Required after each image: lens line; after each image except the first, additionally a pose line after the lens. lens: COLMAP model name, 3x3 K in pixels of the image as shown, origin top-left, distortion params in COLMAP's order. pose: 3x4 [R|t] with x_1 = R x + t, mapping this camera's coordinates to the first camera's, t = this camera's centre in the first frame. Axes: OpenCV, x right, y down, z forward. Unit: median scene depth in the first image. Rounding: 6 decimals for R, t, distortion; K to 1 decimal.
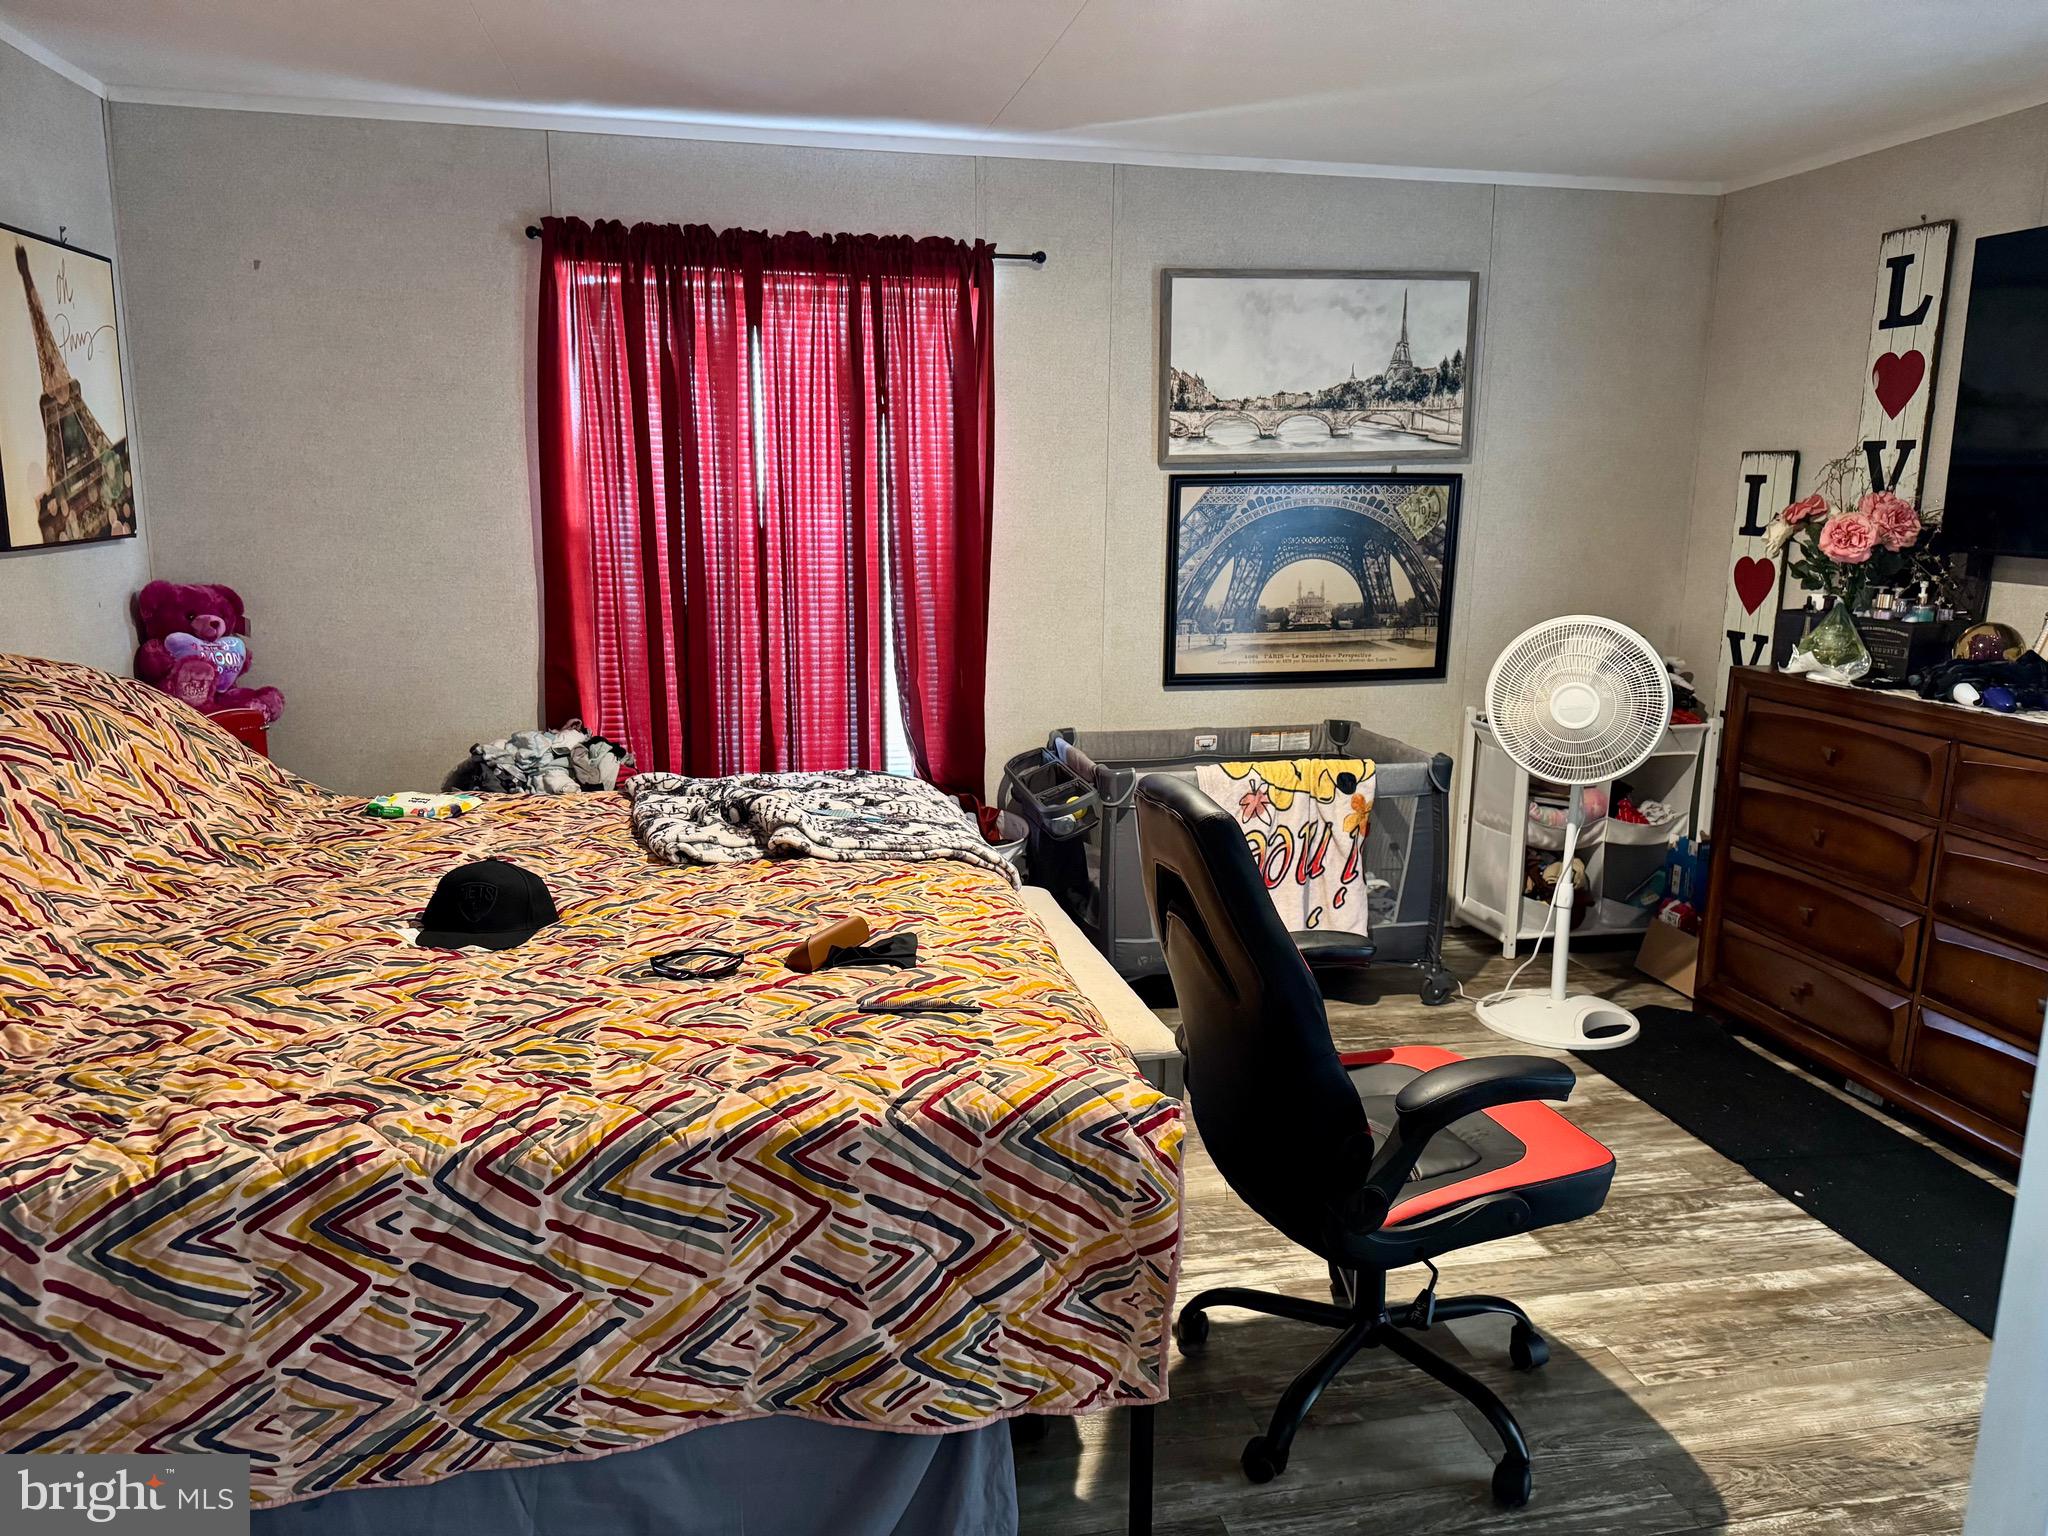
lens RADIAL K [[1423.6, 0, 1024.0], [0, 1423.6, 768.0], [0, 0, 1]] dist [0.097261, -0.130320]
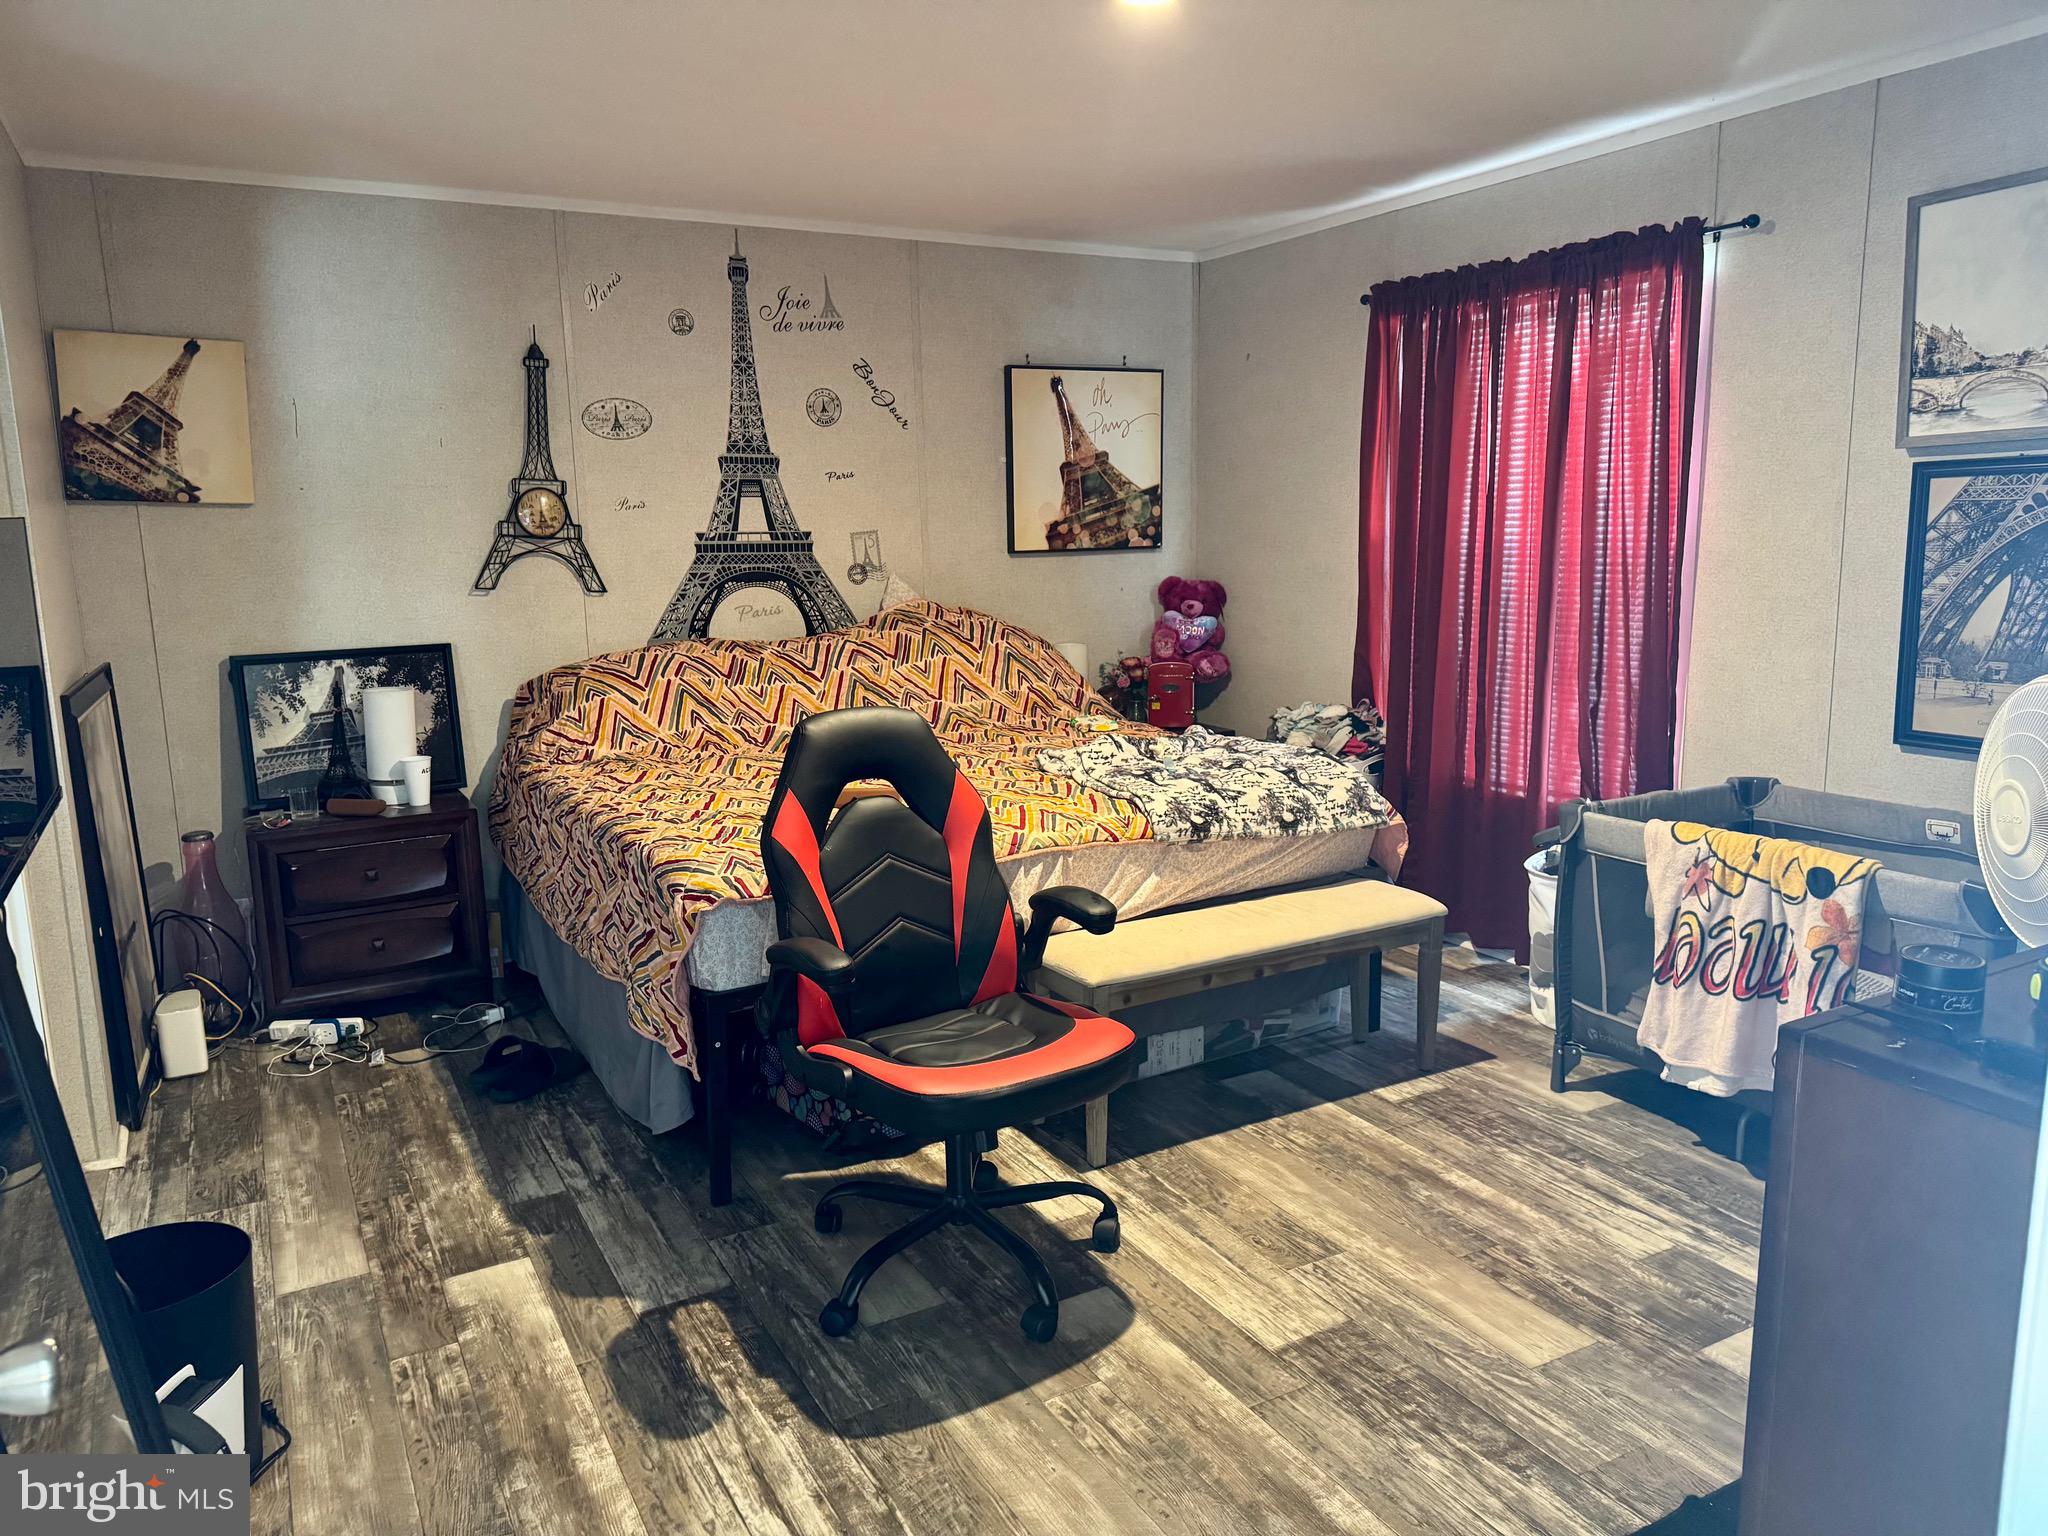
lens RADIAL K [[1425.0, 0, 1028.1], [0, 1425.0, 756.9], [0, 0, 1]] dist [0.076613, -0.104524]
pose [[0.298698, 0.137083, -0.944451, 0.706220], [-0.165486, 0.982078, 0.090207, -0.045757], [0.939890, 0.129349, 0.316030, 0.348323]]
